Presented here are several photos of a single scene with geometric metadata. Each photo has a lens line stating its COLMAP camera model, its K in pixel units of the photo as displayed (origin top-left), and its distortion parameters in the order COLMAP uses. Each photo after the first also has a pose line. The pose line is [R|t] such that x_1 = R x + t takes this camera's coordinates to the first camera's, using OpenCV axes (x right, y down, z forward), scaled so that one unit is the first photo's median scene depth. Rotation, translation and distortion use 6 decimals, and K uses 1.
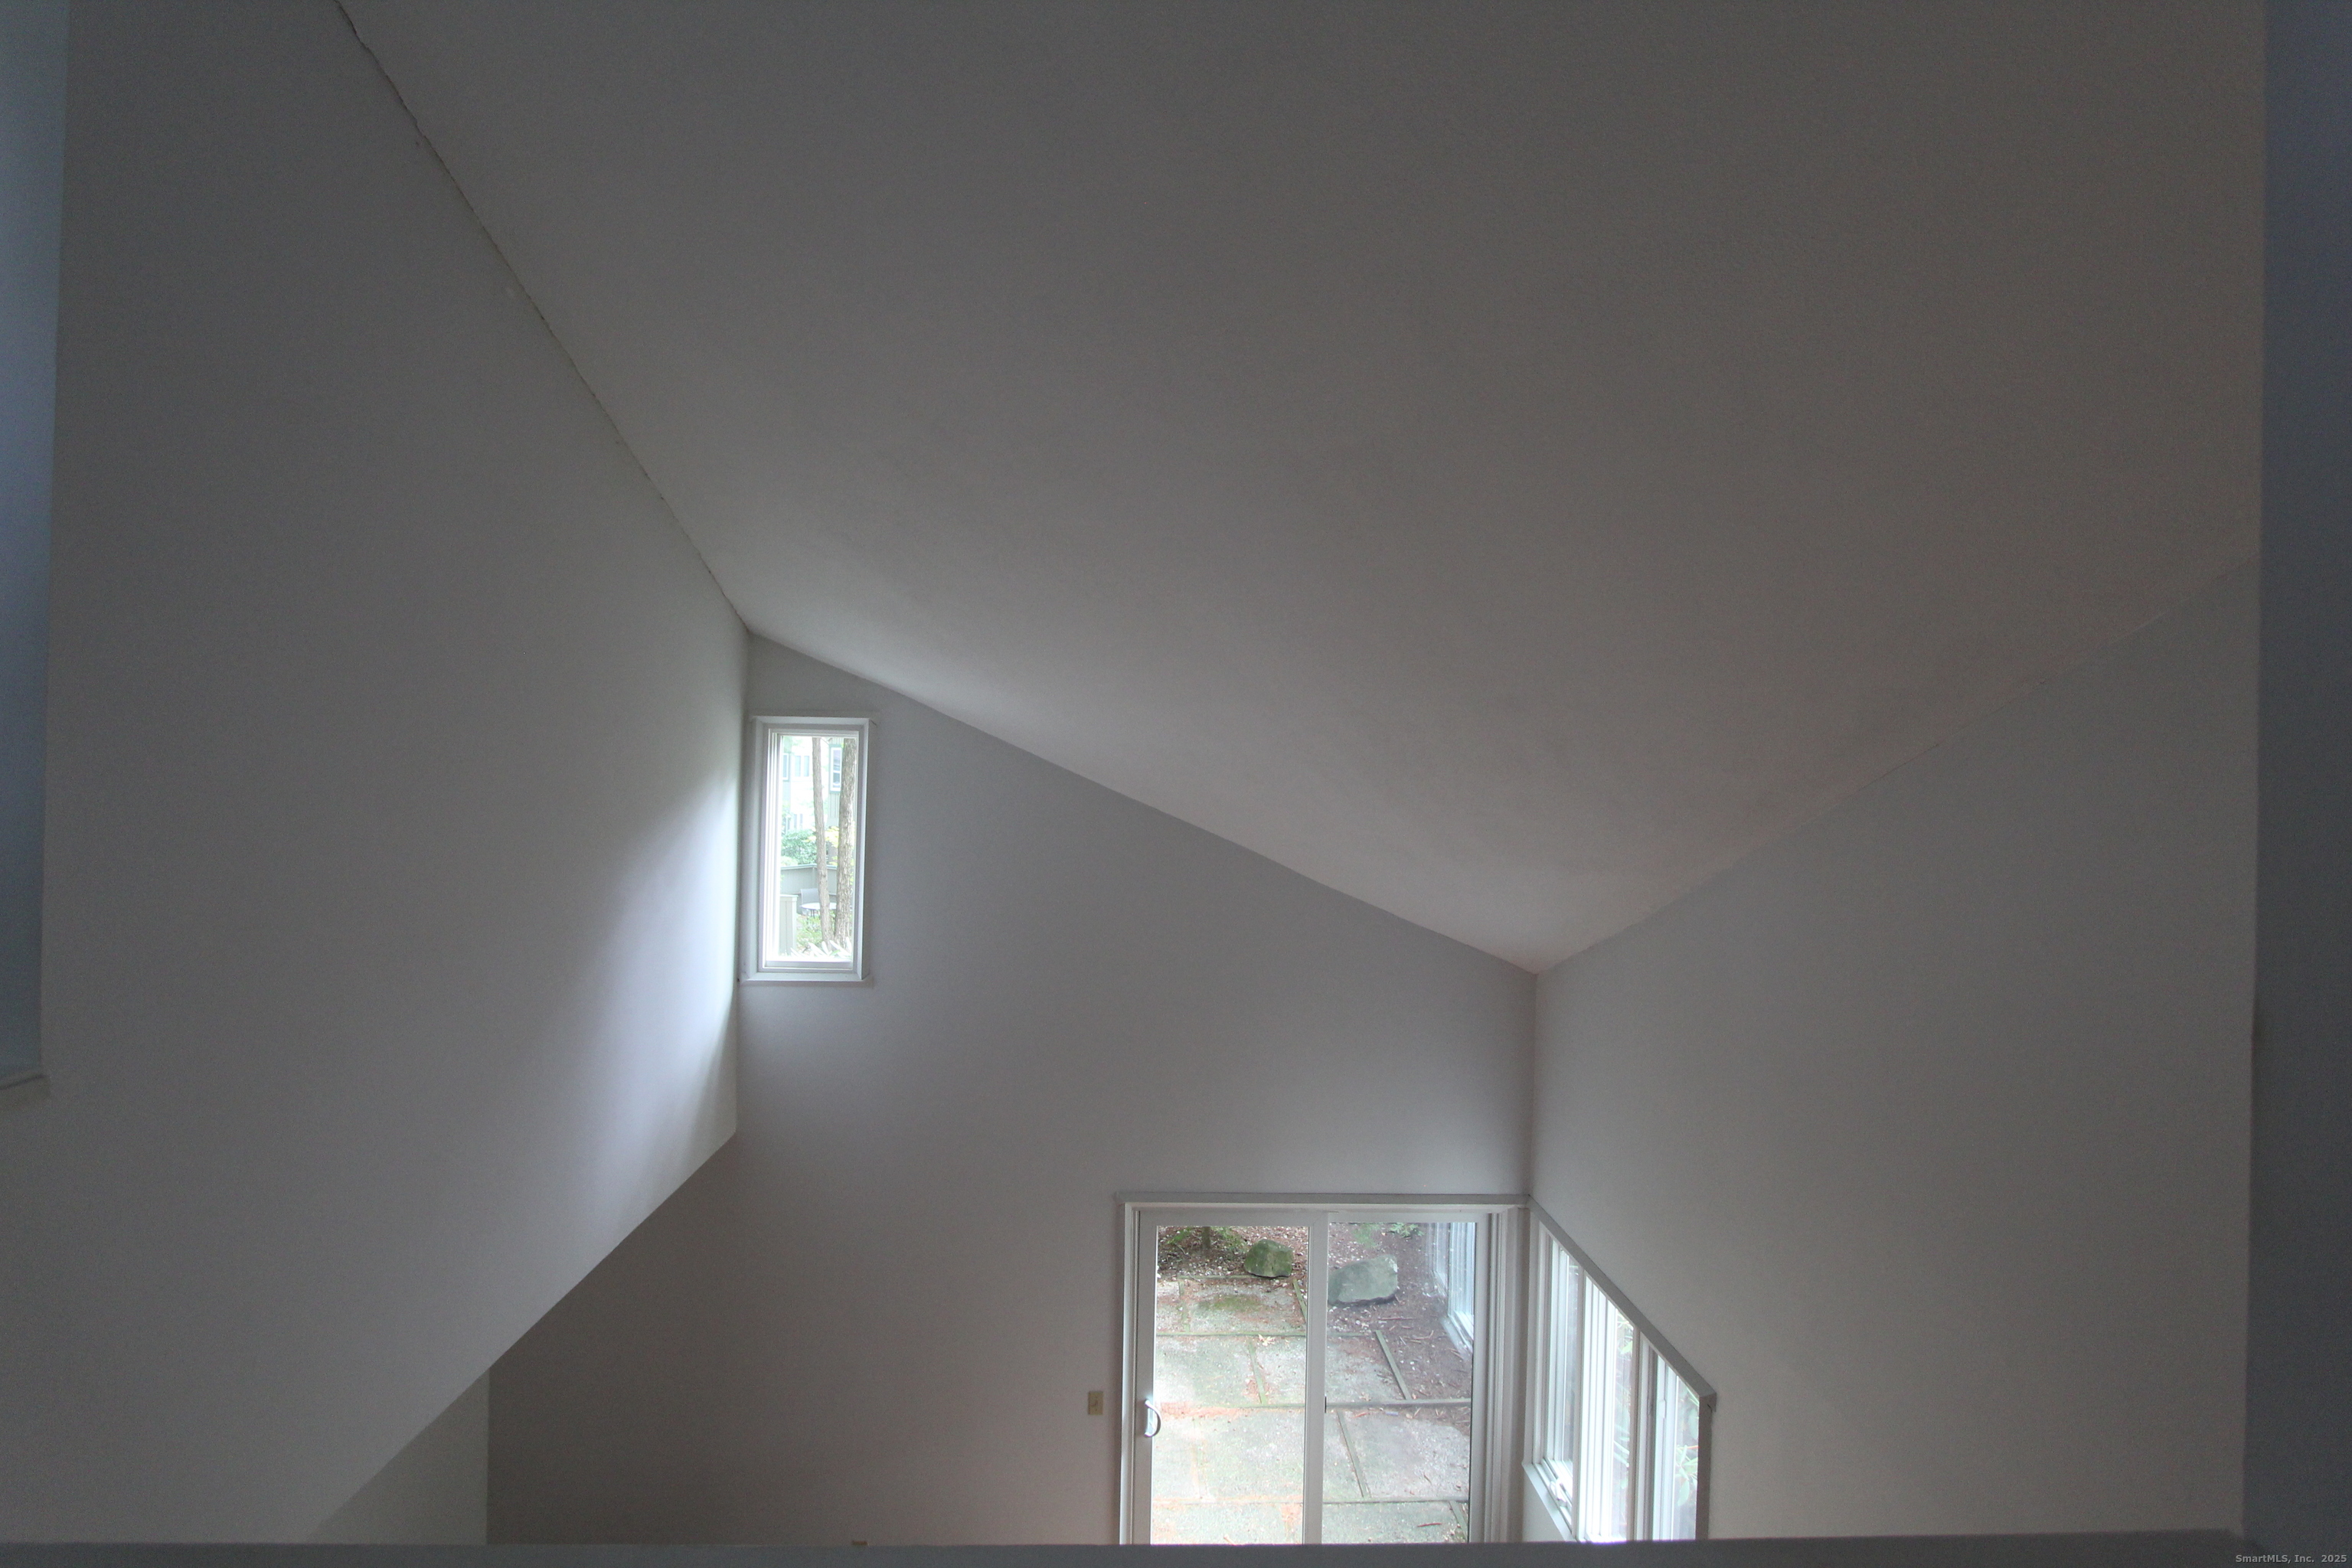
lens RADIAL K [[1079.4, 0, 1172.0], [0, 1079.4, 763.2], [0, 0, 1]] dist [-0.021287, 0.003505]
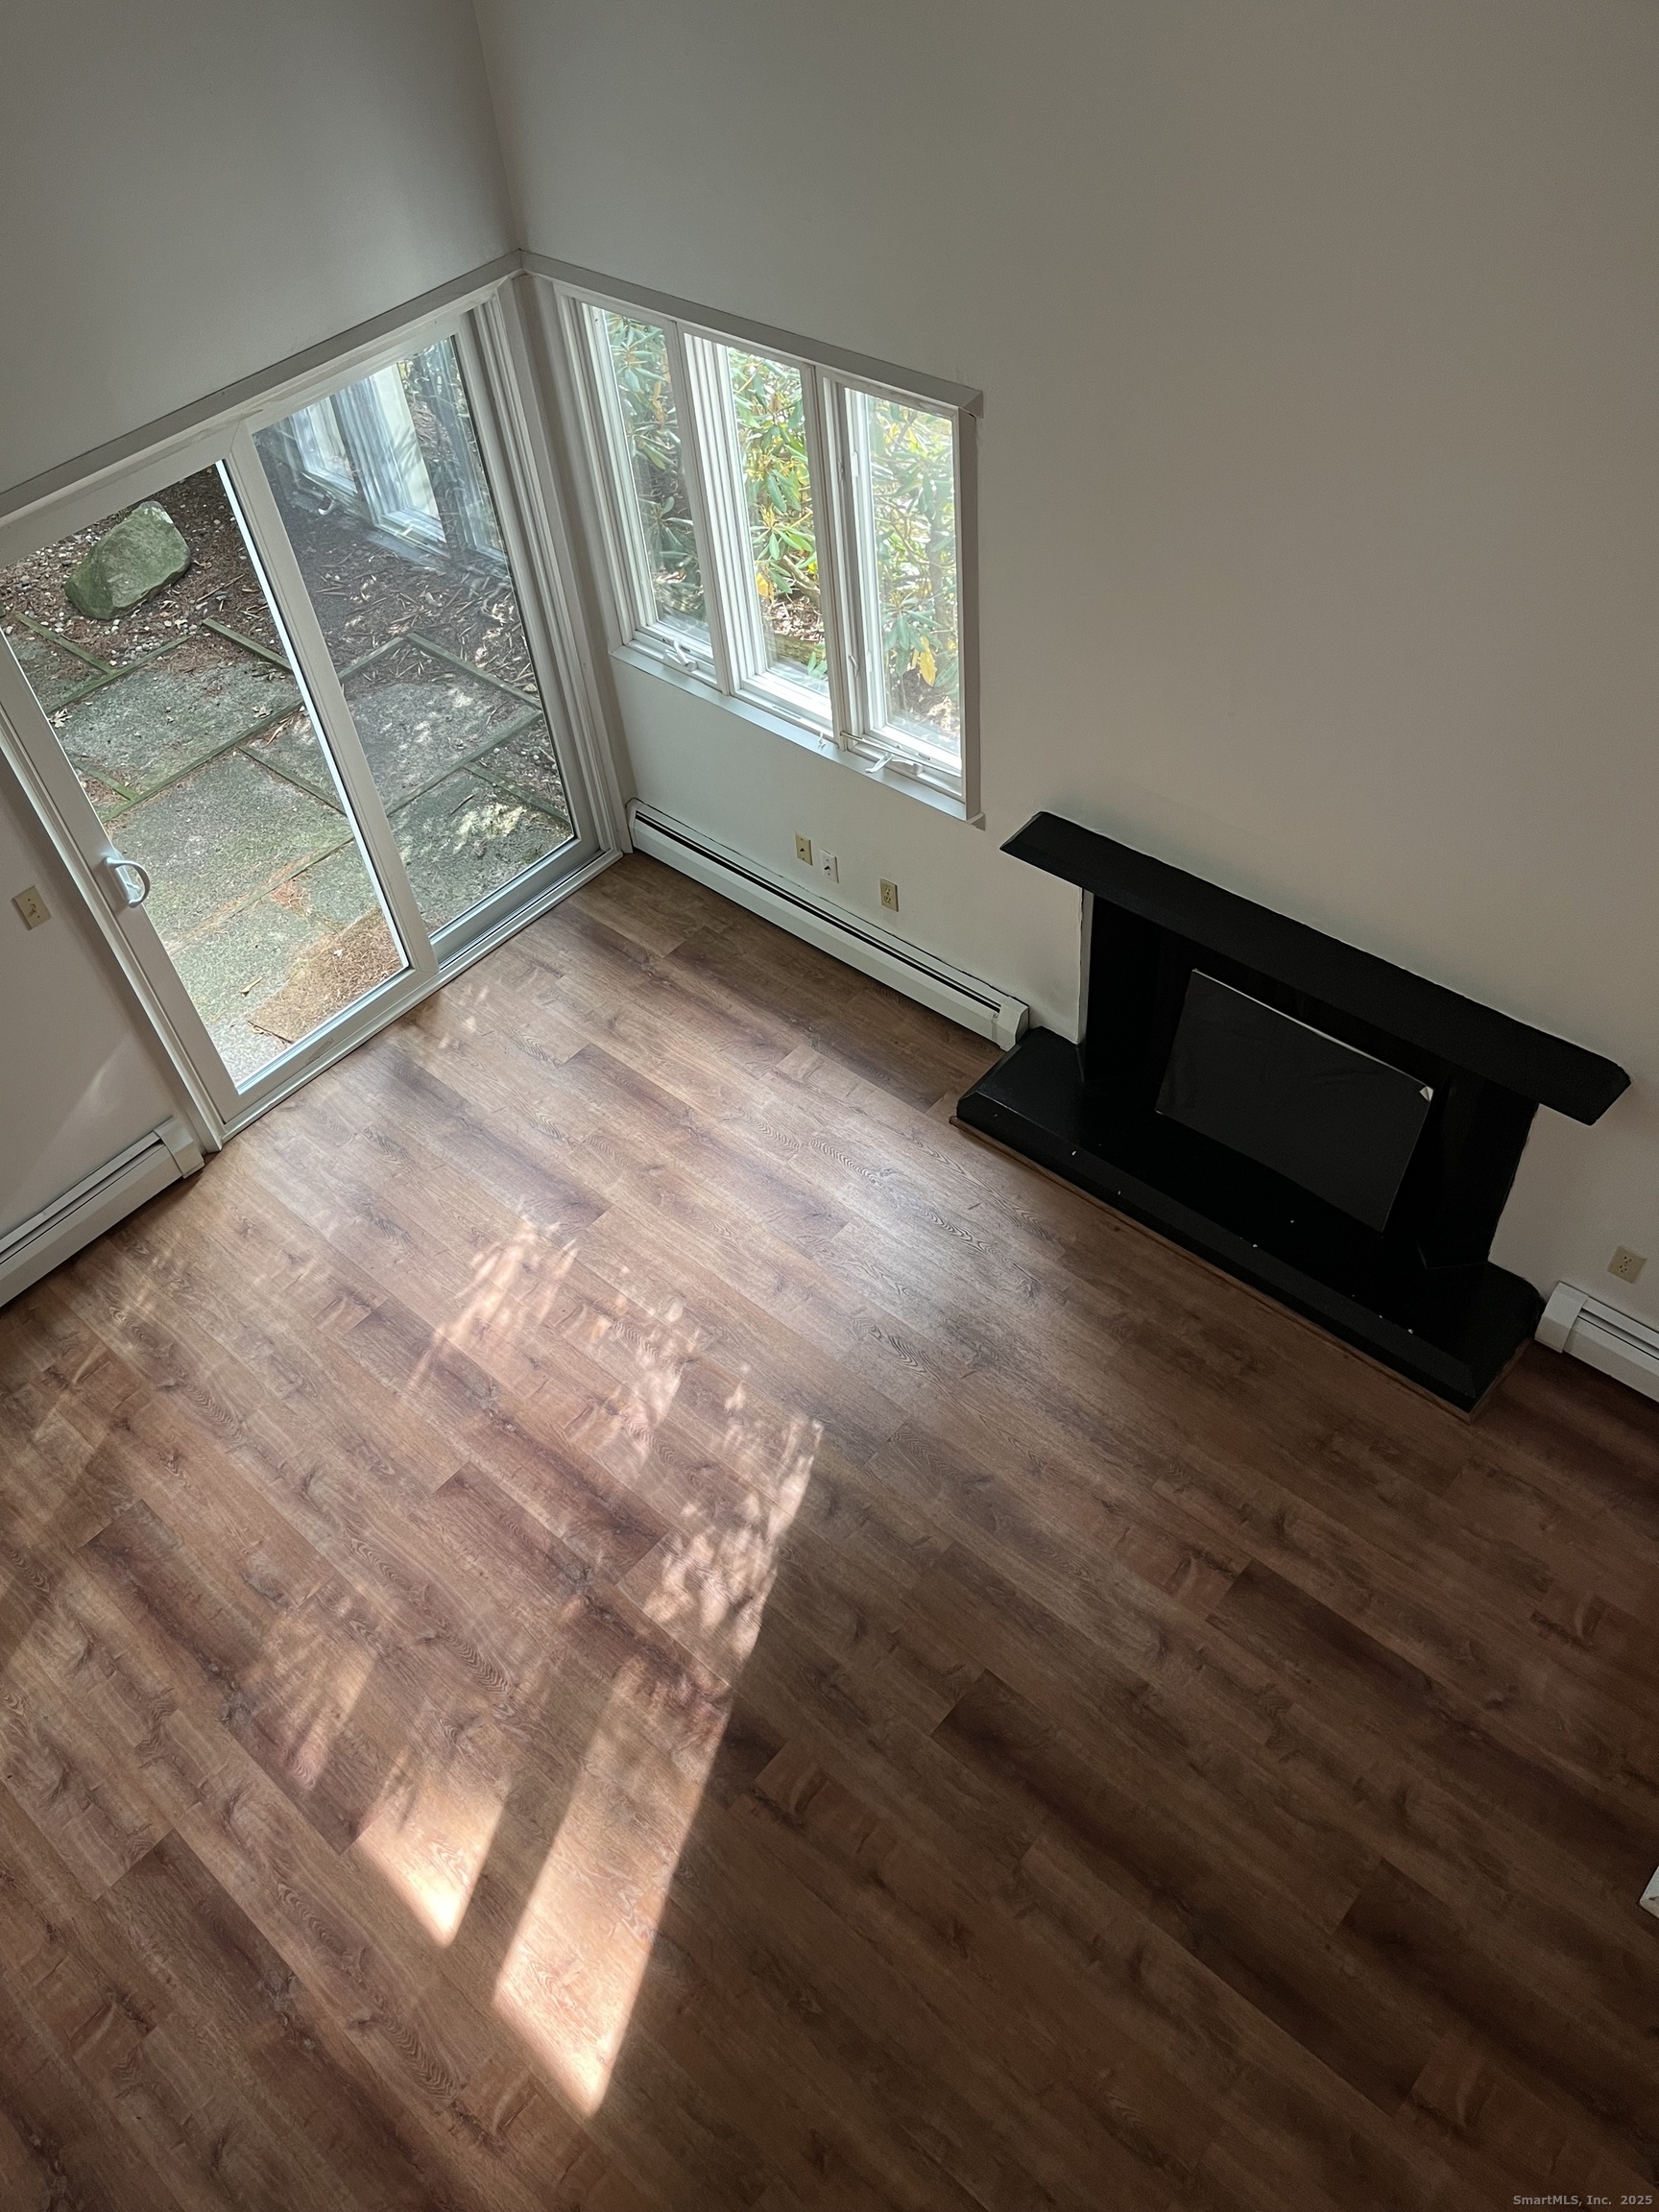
lens RADIAL K [[1659.5, 0, 827.7], [0, 1659.5, 1119.6], [0, 0, 1]] dist [0.032202, -0.030506]
pose [[0.692967, -0.587817, 0.417455, -0.210807], [0.095717, 0.648901, 0.754828, 0.037128], [-0.714588, -0.483114, 0.505931, 0.186322]]
